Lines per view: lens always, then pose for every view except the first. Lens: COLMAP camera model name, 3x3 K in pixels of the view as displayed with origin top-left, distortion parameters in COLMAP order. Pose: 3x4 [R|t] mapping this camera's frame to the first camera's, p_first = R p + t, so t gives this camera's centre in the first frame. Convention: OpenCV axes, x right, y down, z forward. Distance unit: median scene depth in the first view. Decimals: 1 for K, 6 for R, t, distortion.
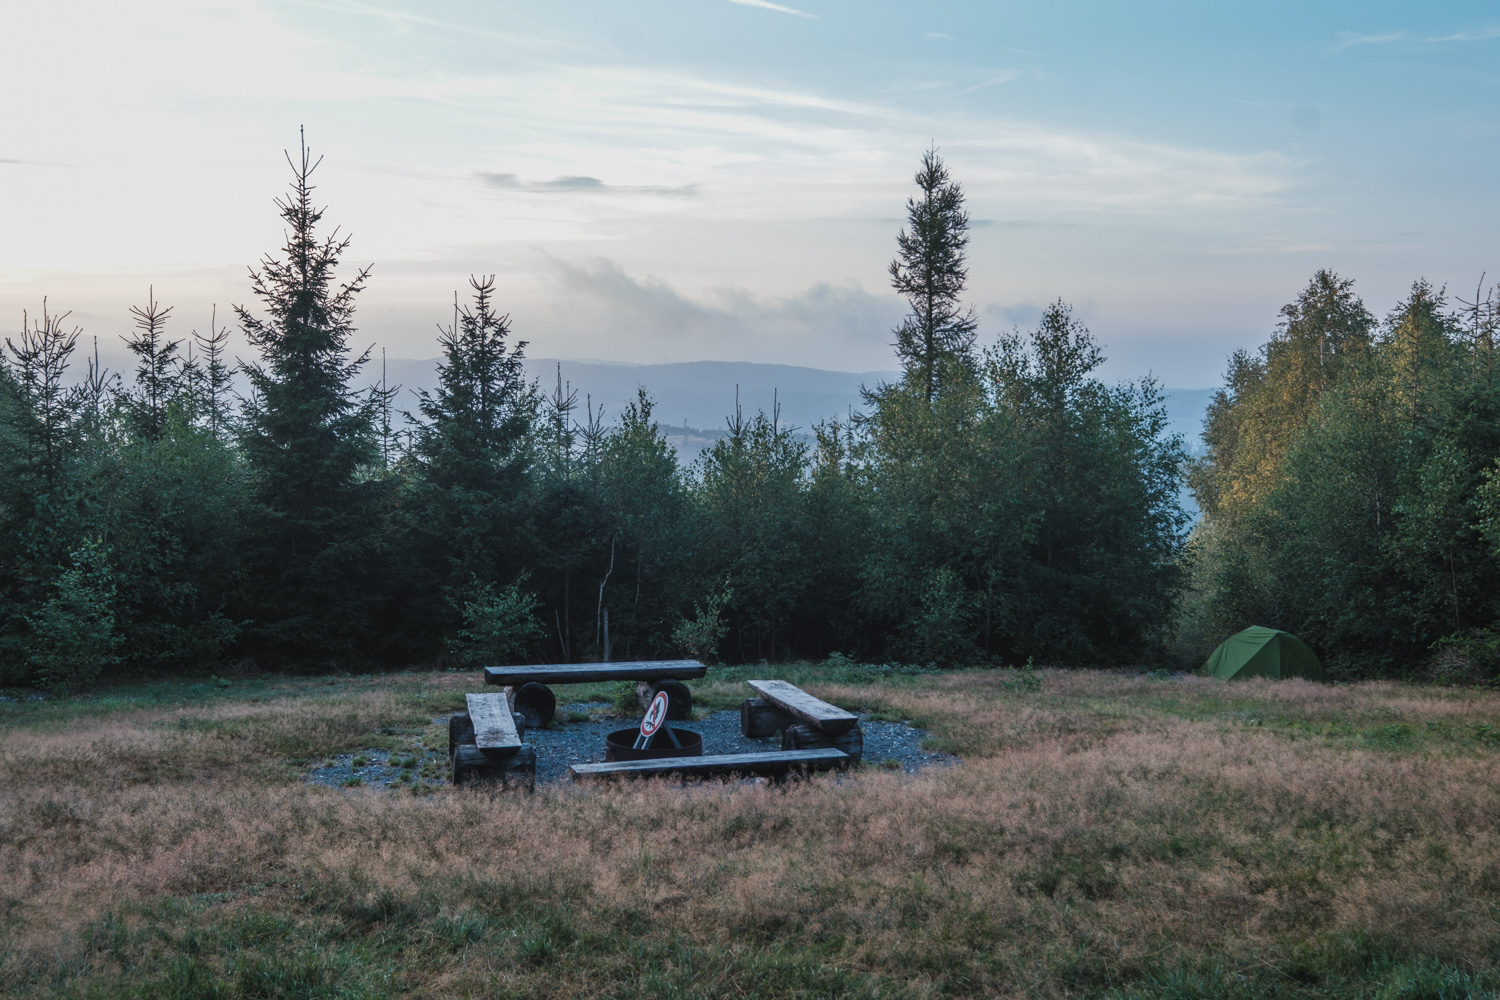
lens RADIAL K [[1531.9, 0, 750.0], [0, 1531.9, 500.0], [0, 0, 1]] dist [0.006820, -0.001535]
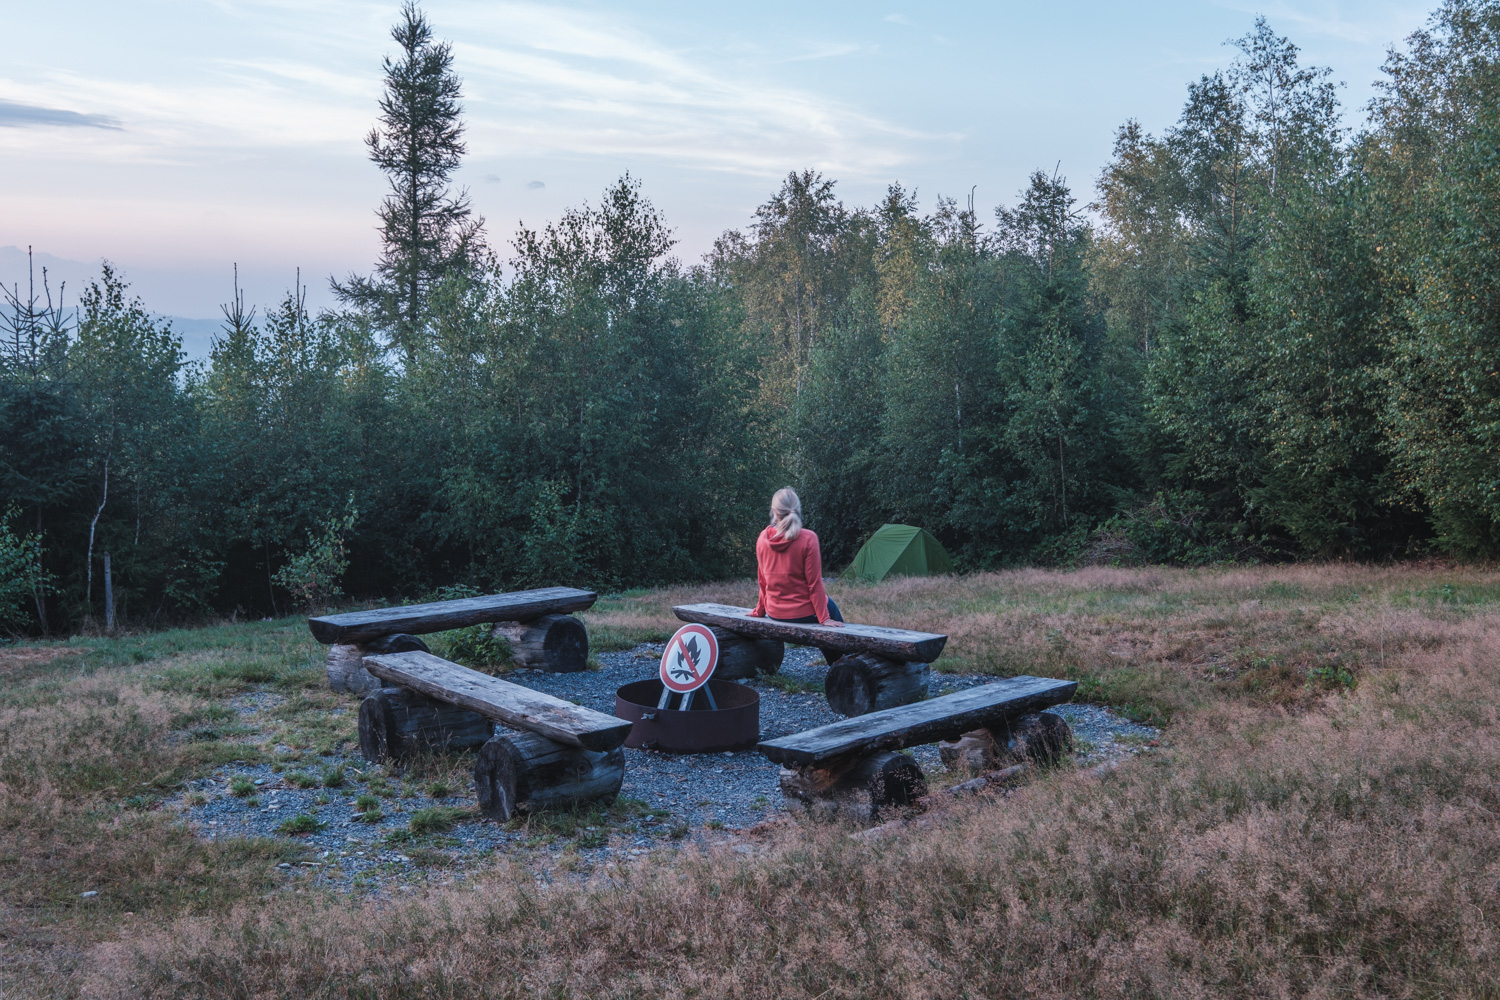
lens RADIAL K [[1531.9, 0, 750.0], [0, 1531.9, 500.0], [0, 0, 1]] dist [0.006820, -0.001535]
pose [[0.878336, -0.046017, 0.475824, -0.173366], [0.027633, 0.998579, 0.045564, 0.019974], [-0.477245, -0.026872, 0.878359, 0.193764]]
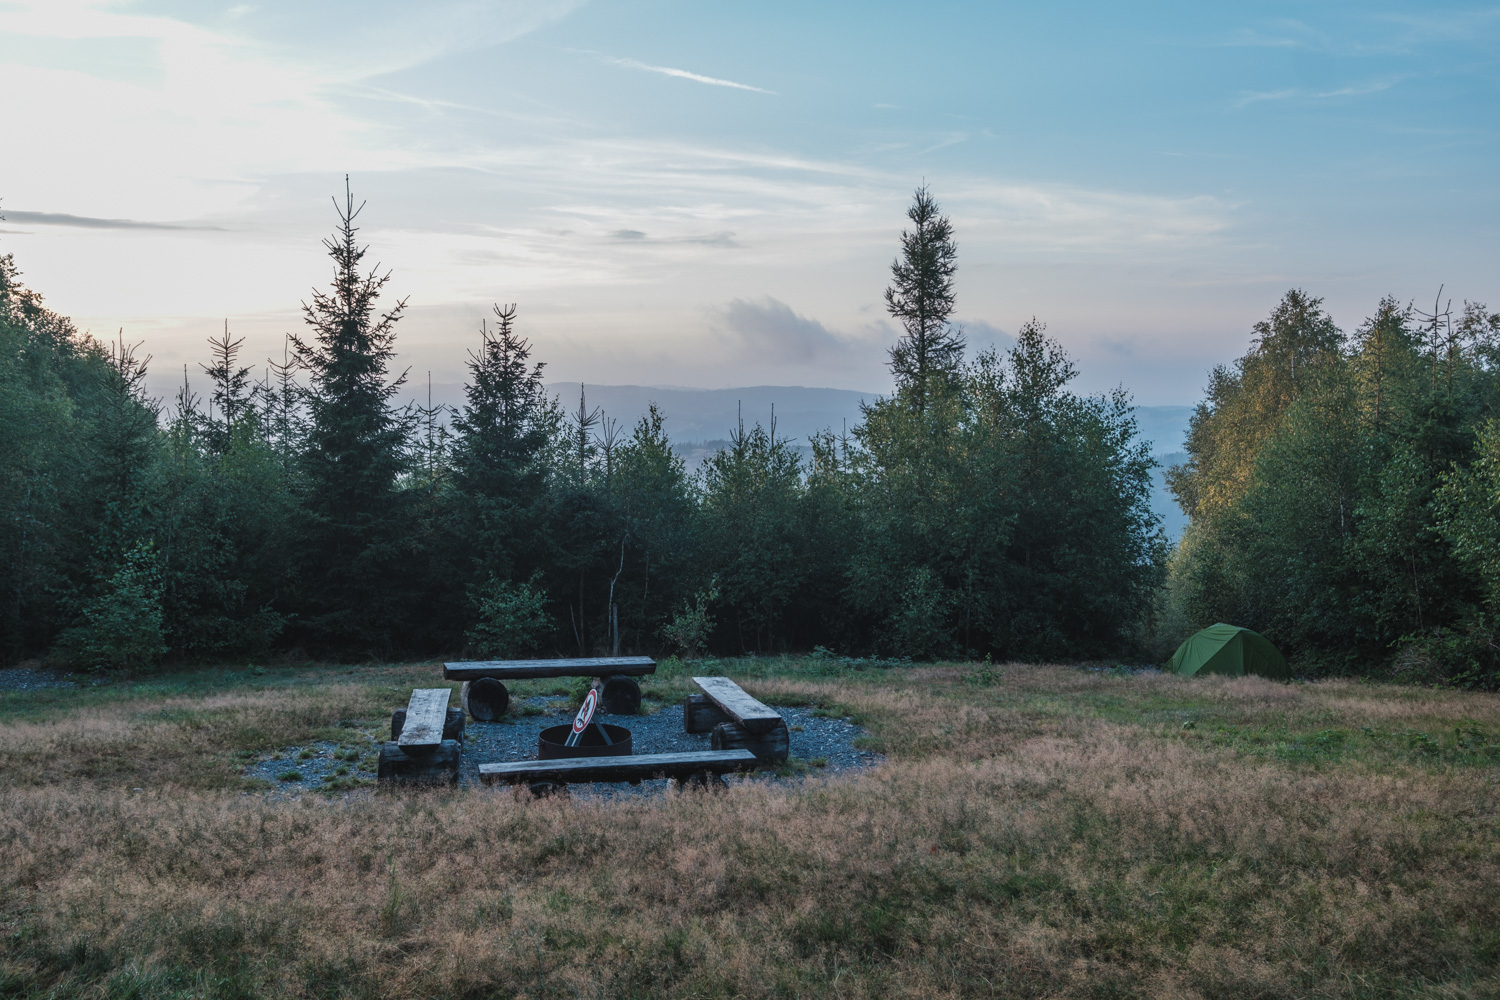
lens RADIAL K [[1323.4, 0, 692.0], [0, 1323.4, 471.3], [0, 0, 1]] dist [0.009239, 0.010196]
pose [[0.996379, -0.005287, -0.084855, 0.042195], [0.003050, 0.999645, -0.026475, 0.000820], [0.084965, 0.026120, 0.996041, 0.054831]]
